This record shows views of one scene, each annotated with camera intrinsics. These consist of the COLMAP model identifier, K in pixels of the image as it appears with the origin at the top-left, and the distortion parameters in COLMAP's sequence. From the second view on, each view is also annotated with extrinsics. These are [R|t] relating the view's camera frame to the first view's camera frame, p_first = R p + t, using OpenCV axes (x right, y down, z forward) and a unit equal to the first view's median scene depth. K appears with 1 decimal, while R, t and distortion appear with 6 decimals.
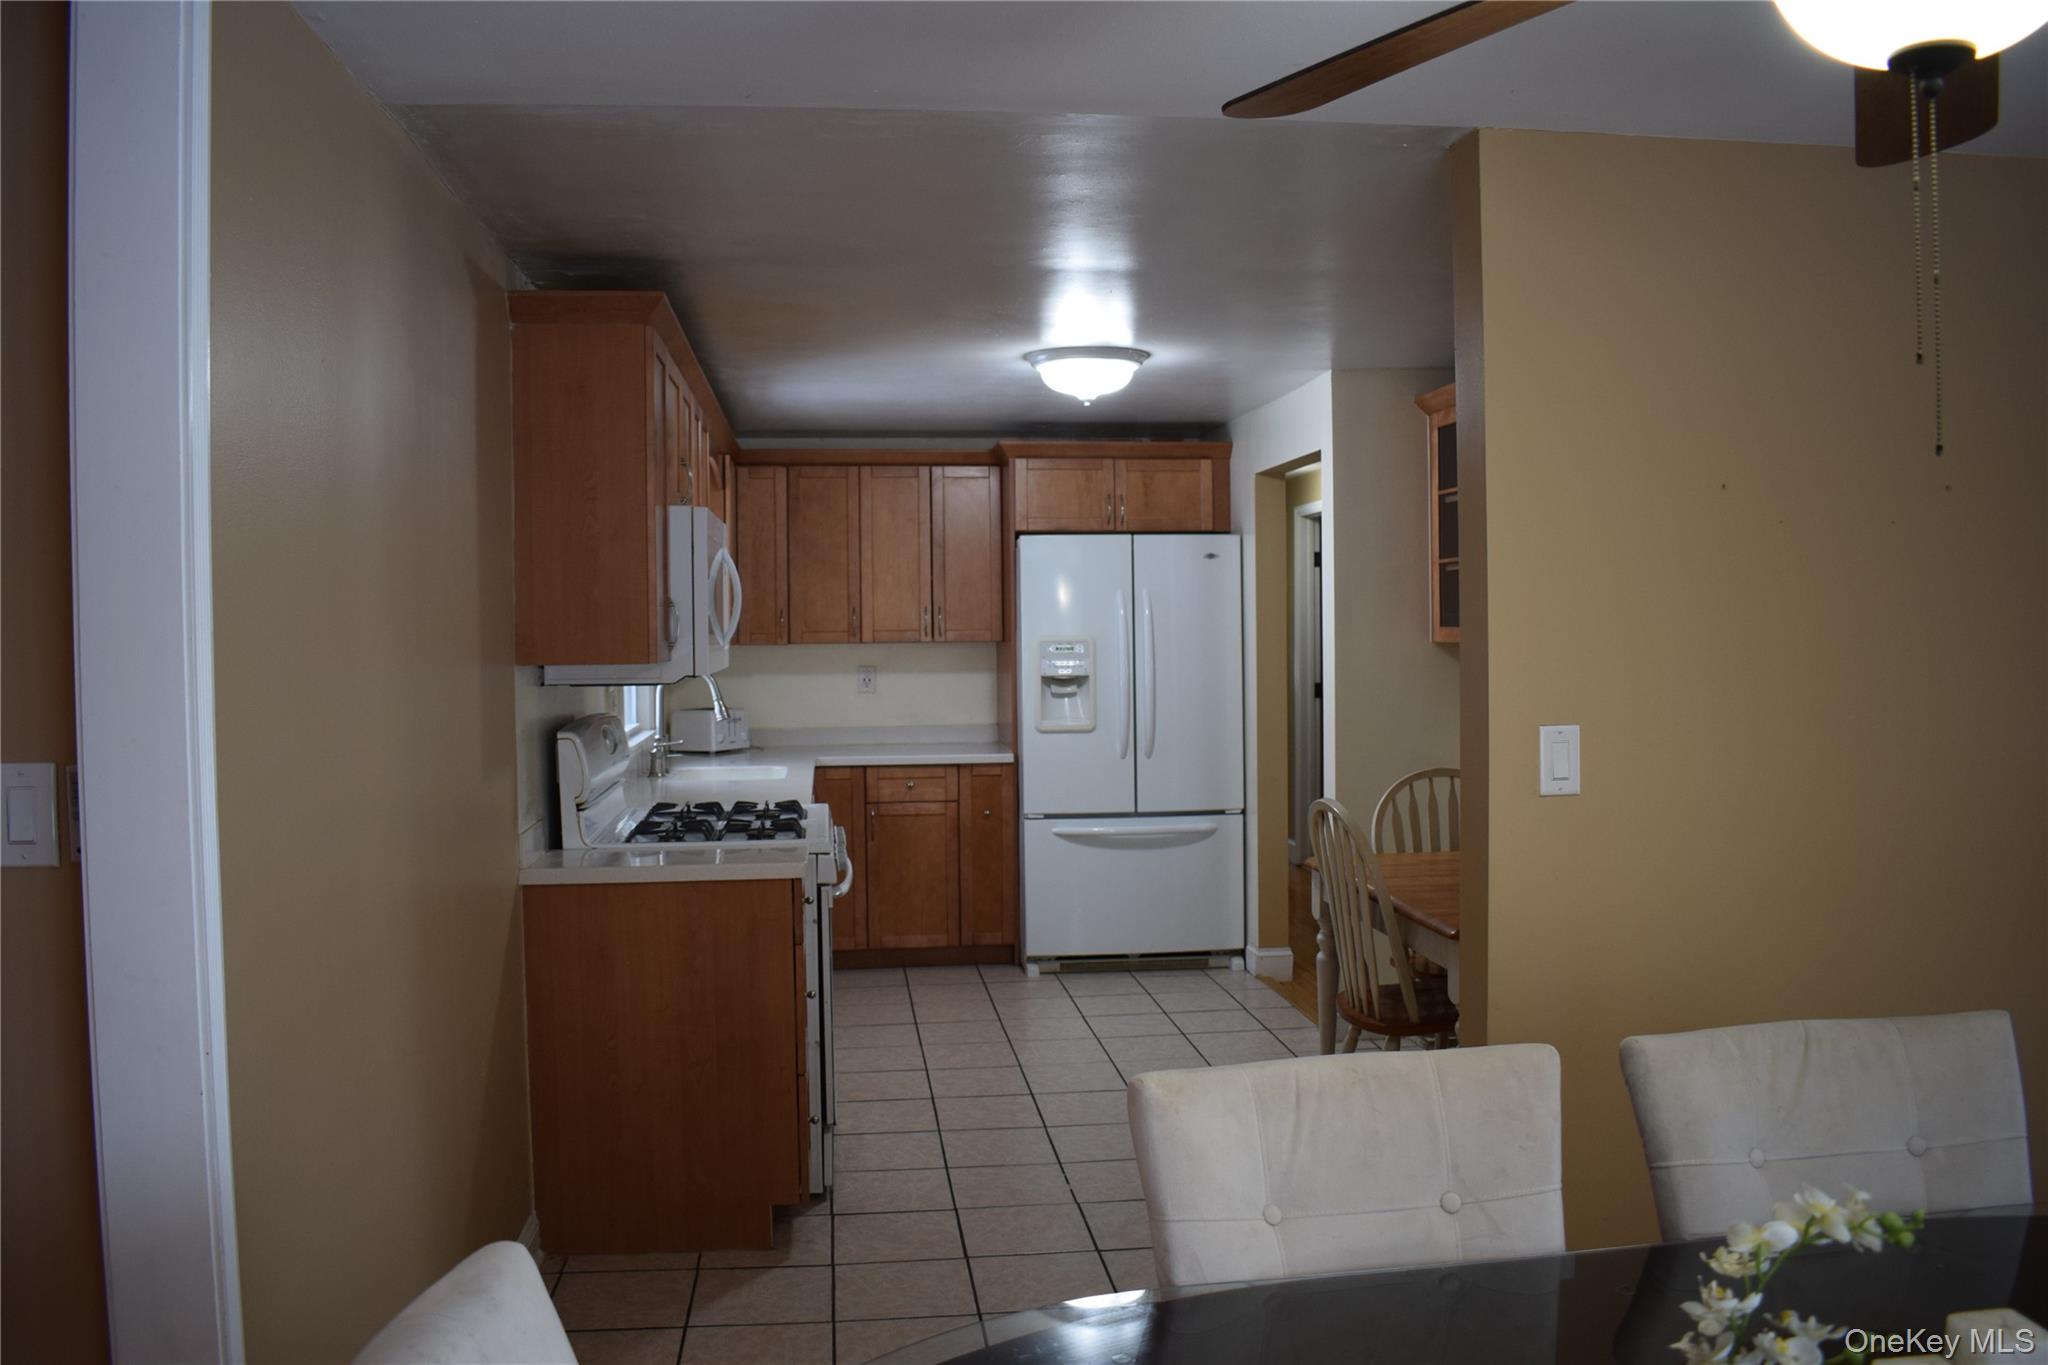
lens RADIAL K [[1618.0, 0, 1025.4], [0, 1618.0, 684.1], [0, 0, 1]] dist [-0.080617, 0.001097]
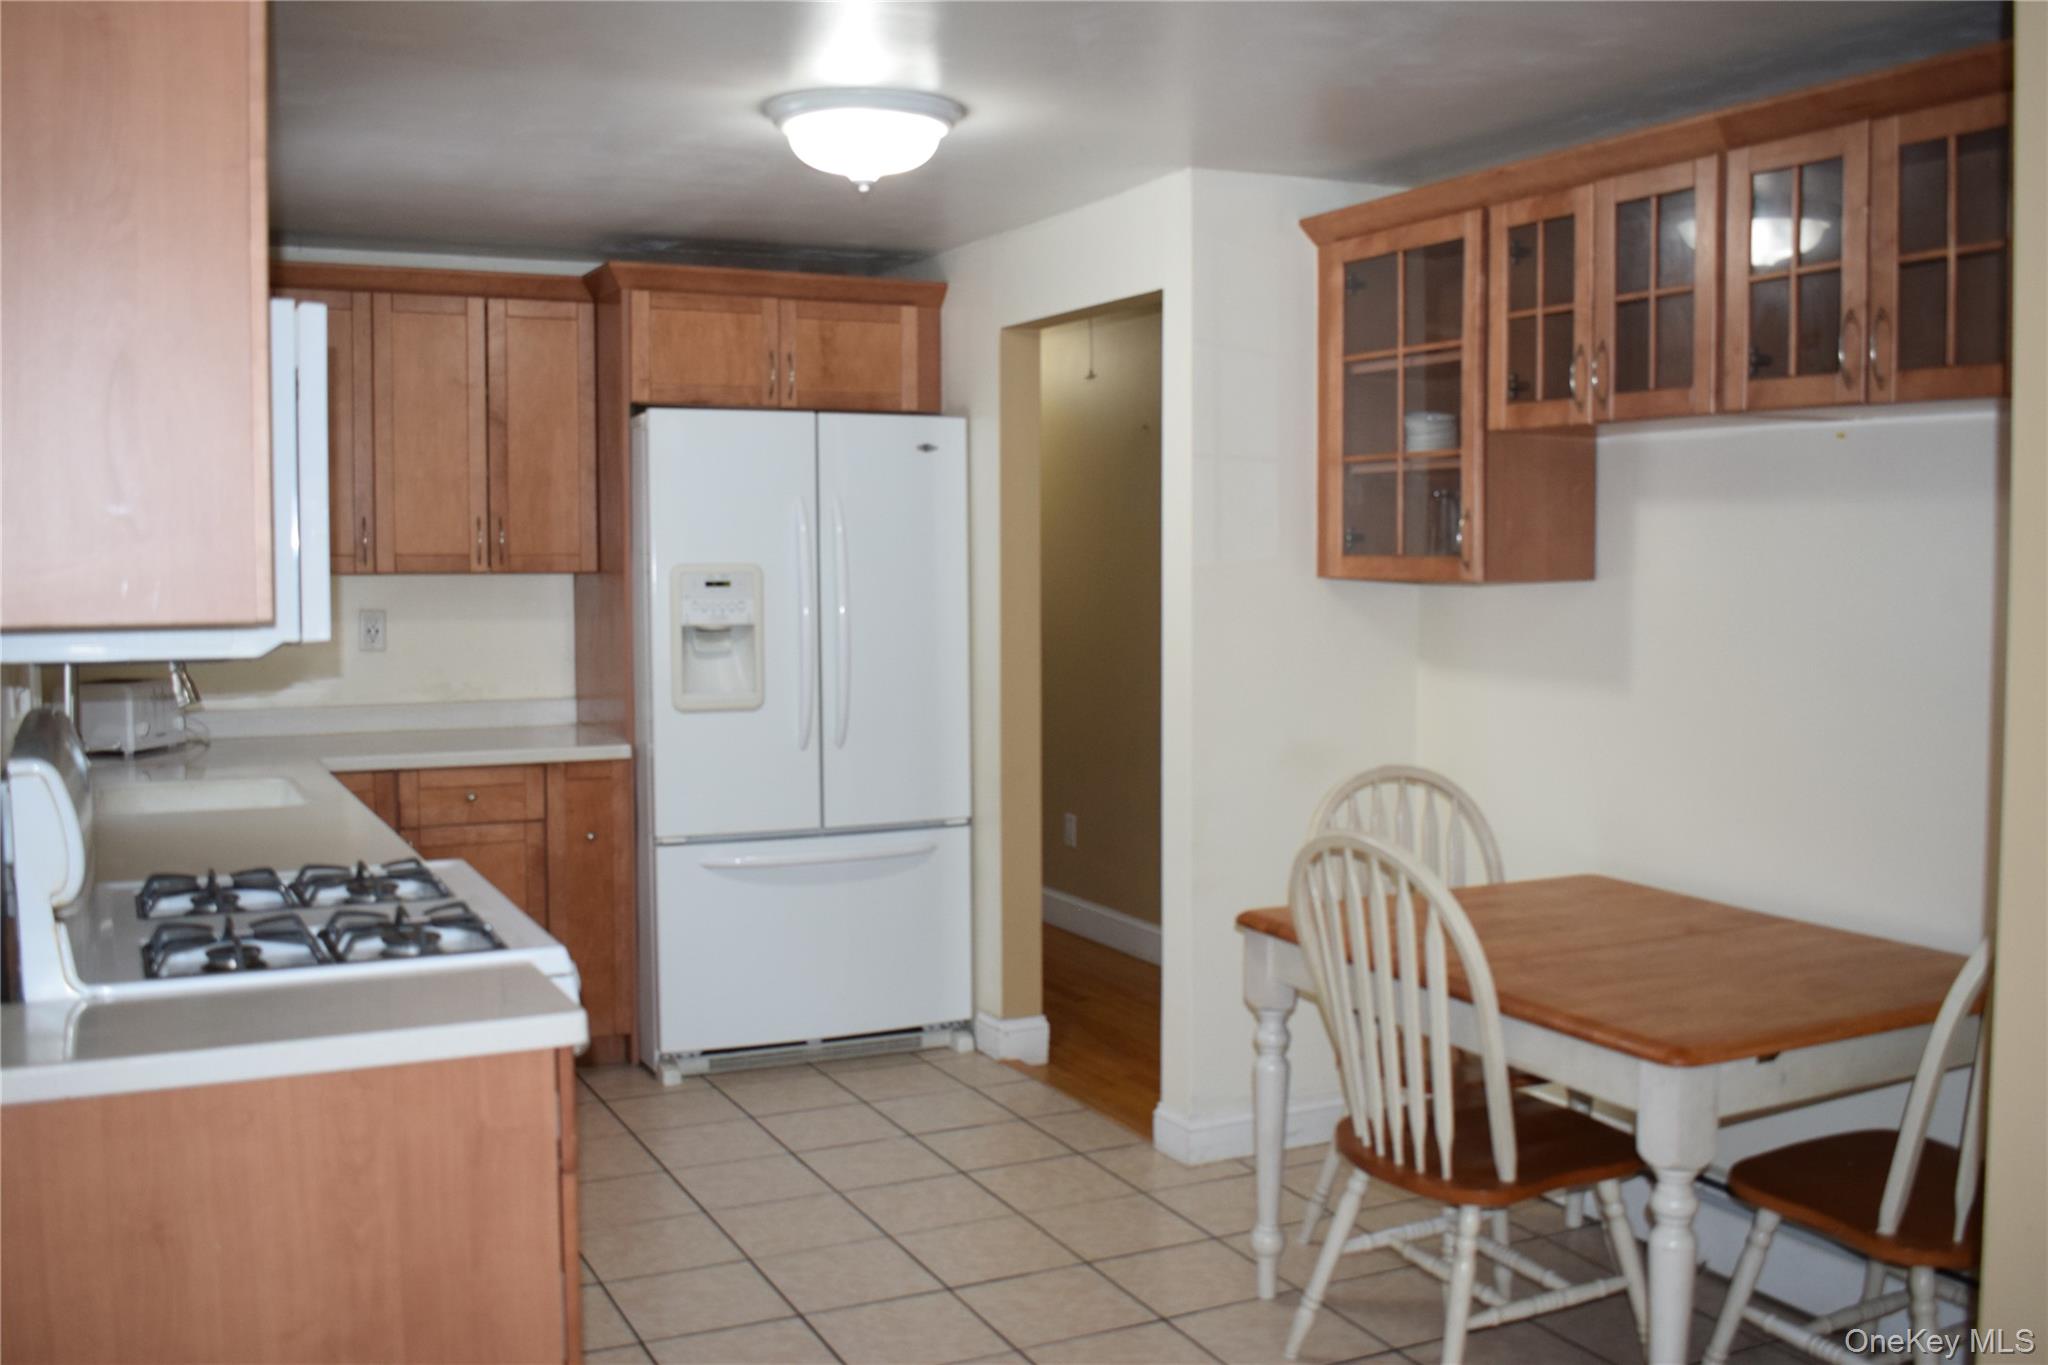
lens RADIAL K [[1920.5, 0, 1024.7], [0, 1920.5, 674.7], [0, 0, 1]] dist [-0.082435, 0.000000]
pose [[0.942836, -0.011831, 0.333046, -0.116053], [0.002568, 0.999598, 0.028239, -0.006786], [-0.333246, -0.025769, 0.942488, 0.226009]]
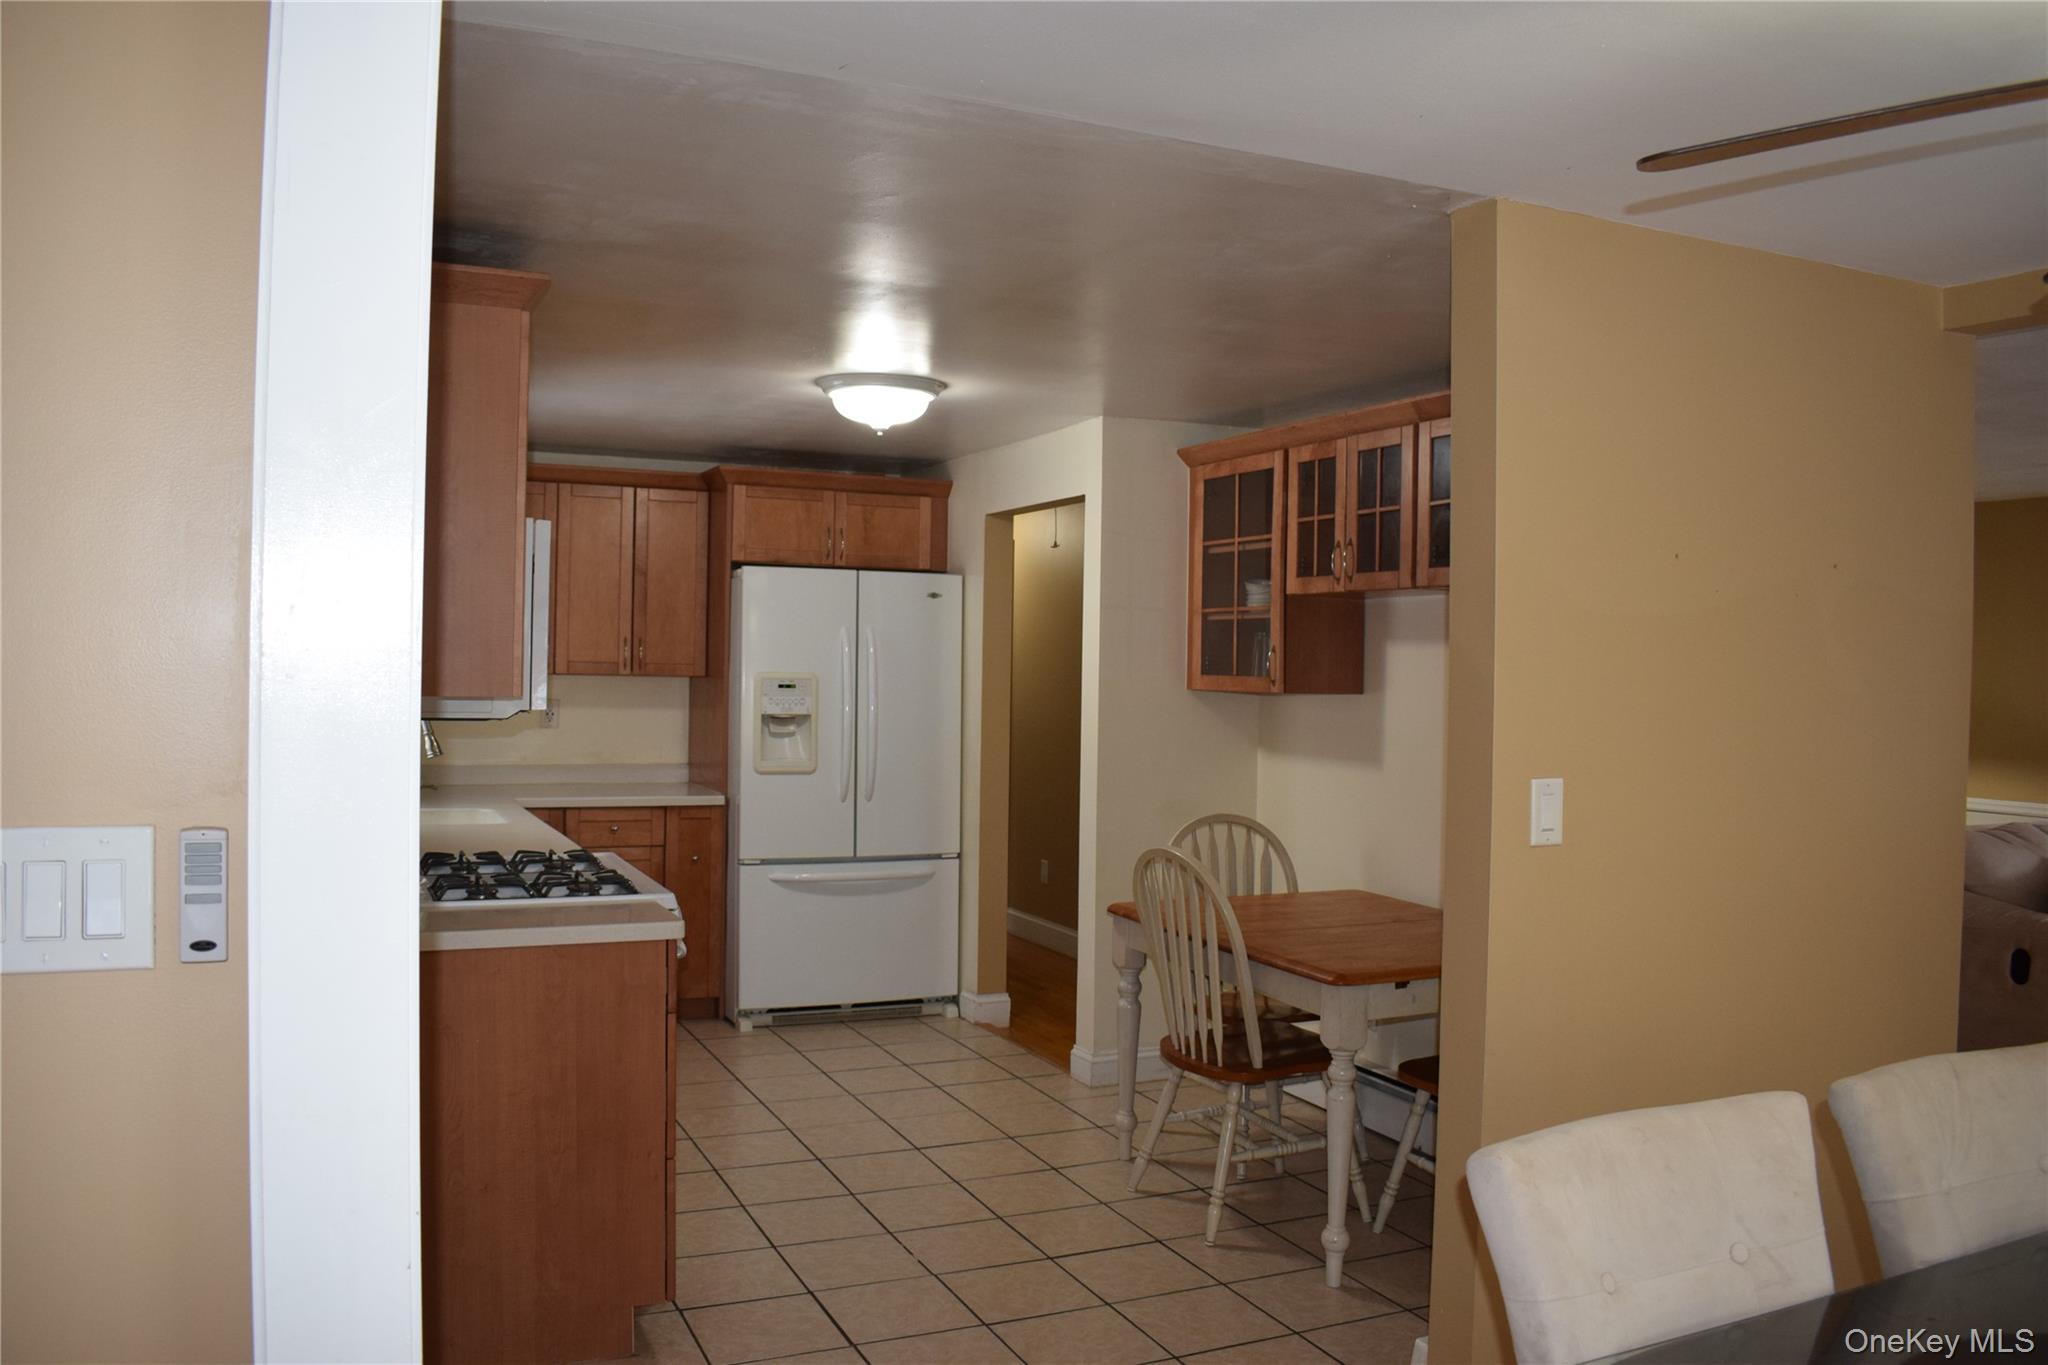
lens RADIAL K [[1618.0, 0, 1018.4], [0, 1618.0, 688.5], [0, 0, 1]] dist [-0.080617, 0.001097]
pose [[0.952805, 0.024328, 0.302607, -0.132990], [-0.018157, 0.999566, -0.023190, -0.000950], [-0.303040, 0.016602, 0.952833, 0.048999]]
